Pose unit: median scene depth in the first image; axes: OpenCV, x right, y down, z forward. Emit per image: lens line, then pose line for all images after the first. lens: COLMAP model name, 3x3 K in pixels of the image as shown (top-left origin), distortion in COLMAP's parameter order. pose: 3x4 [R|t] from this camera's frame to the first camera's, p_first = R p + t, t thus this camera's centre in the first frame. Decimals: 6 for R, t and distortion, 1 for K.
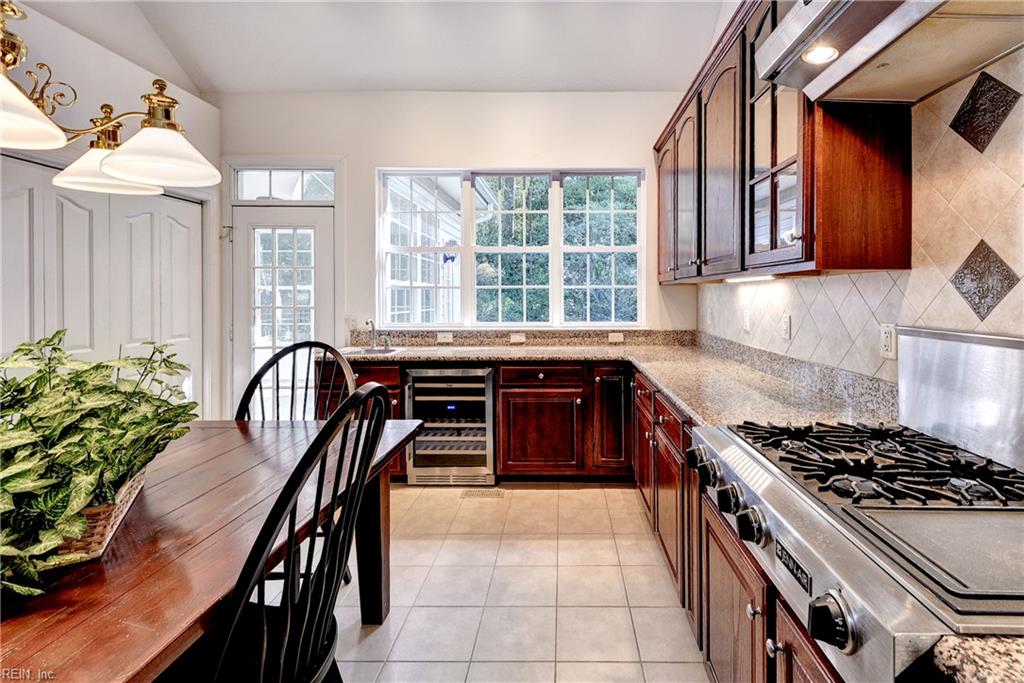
lens RADIAL K [[479.5, 0, 554.9], [0, 479.5, 297.4], [0, 0, 1]] dist [0.013518, -0.006278]
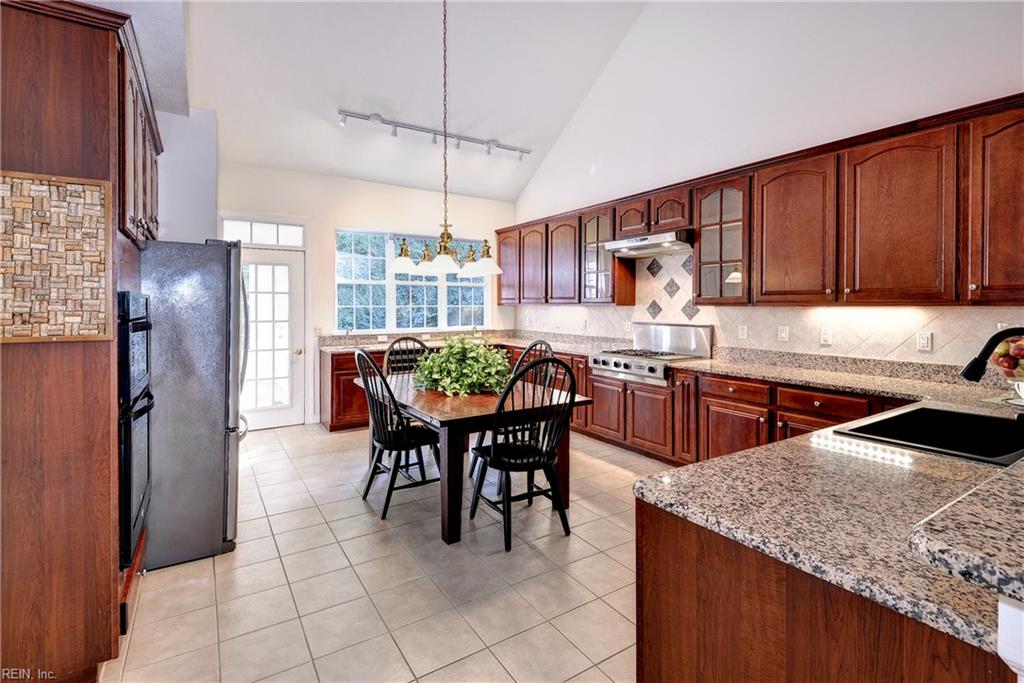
lens RADIAL K [[479.5, 0, 510.7], [0, 479.5, 307.8], [0, 0, 1]] dist [0.013518, -0.006278]
pose [[0.832590, -0.004146, 0.553874, -0.899002], [0.002627, 0.999990, 0.003536, -0.026644], [-0.553883, -0.001489, 0.832593, -0.645097]]
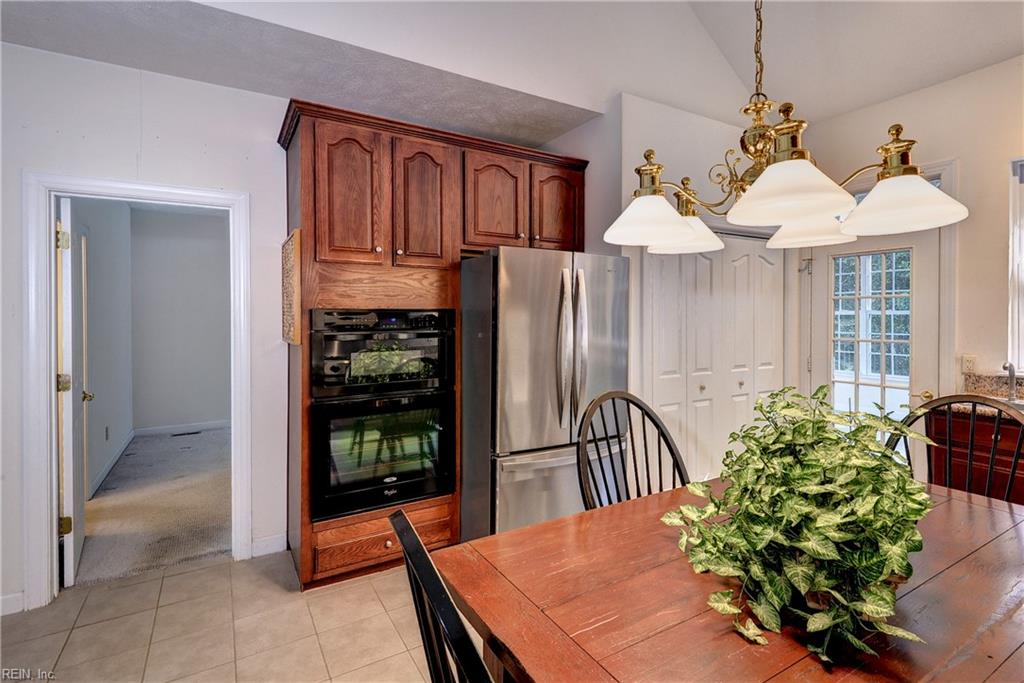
lens RADIAL K [[479.5, 0, 516.7], [0, 479.5, 318.2], [0, 0, 1]] dist [0.013518, -0.006278]
pose [[0.510261, -0.001825, -0.860017, -0.154030], [0.002229, 0.999997, -0.000799, -0.028930], [0.860017, -0.001509, 0.510264, -0.049419]]
